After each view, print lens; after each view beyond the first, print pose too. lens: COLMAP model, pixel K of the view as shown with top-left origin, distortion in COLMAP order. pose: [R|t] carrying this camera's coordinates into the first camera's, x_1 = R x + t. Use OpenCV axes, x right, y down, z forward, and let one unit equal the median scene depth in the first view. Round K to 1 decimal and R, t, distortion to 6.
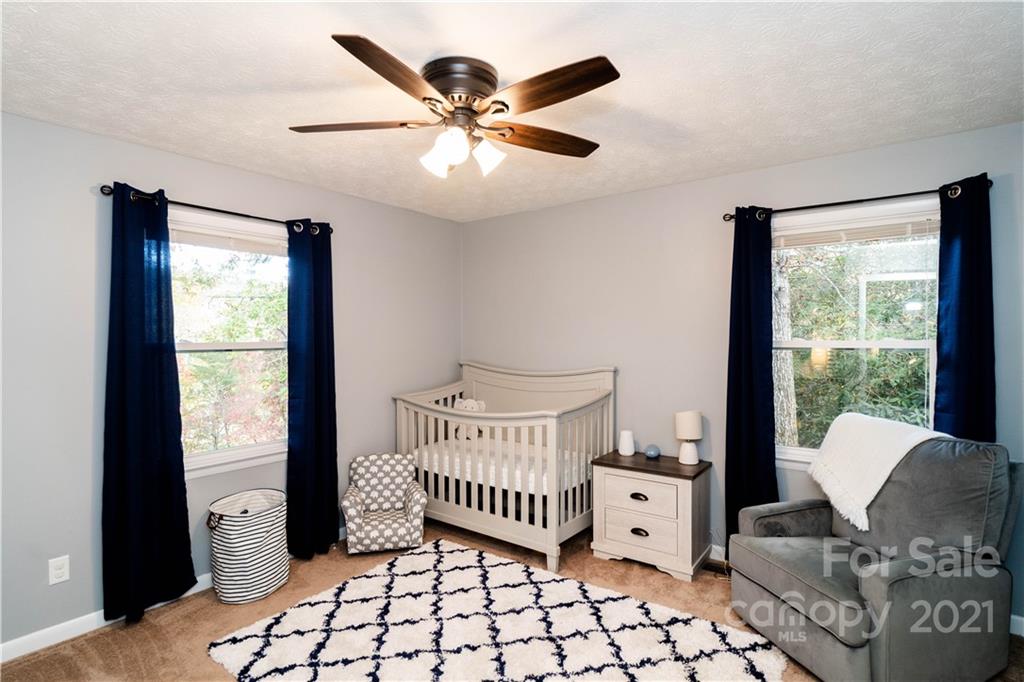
lens RADIAL K [[524.3, 0, 513.5], [0, 524.3, 340.0], [0, 0, 1]] dist [-0.002336, 0.000397]
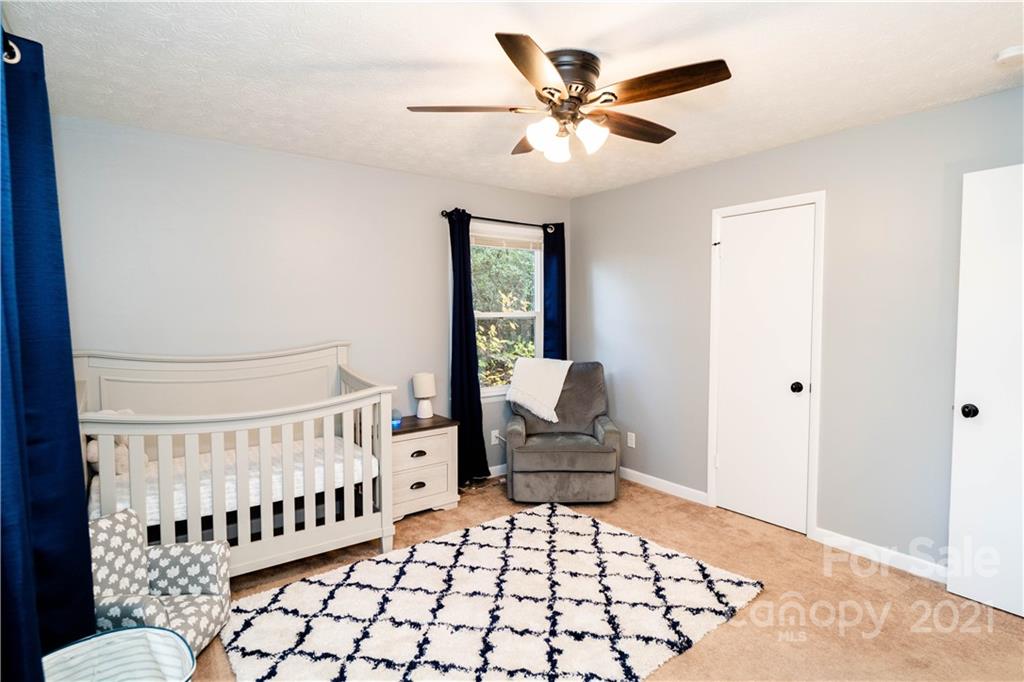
lens RADIAL K [[524.3, 0, 513.5], [0, 524.3, 340.0], [0, 0, 1]] dist [-0.002336, 0.000397]
pose [[0.270500, -0.049405, 0.961452, -0.853462], [0.011491, 0.998777, 0.048090, 0.008960], [-0.962652, -0.001960, 0.270736, 0.570028]]
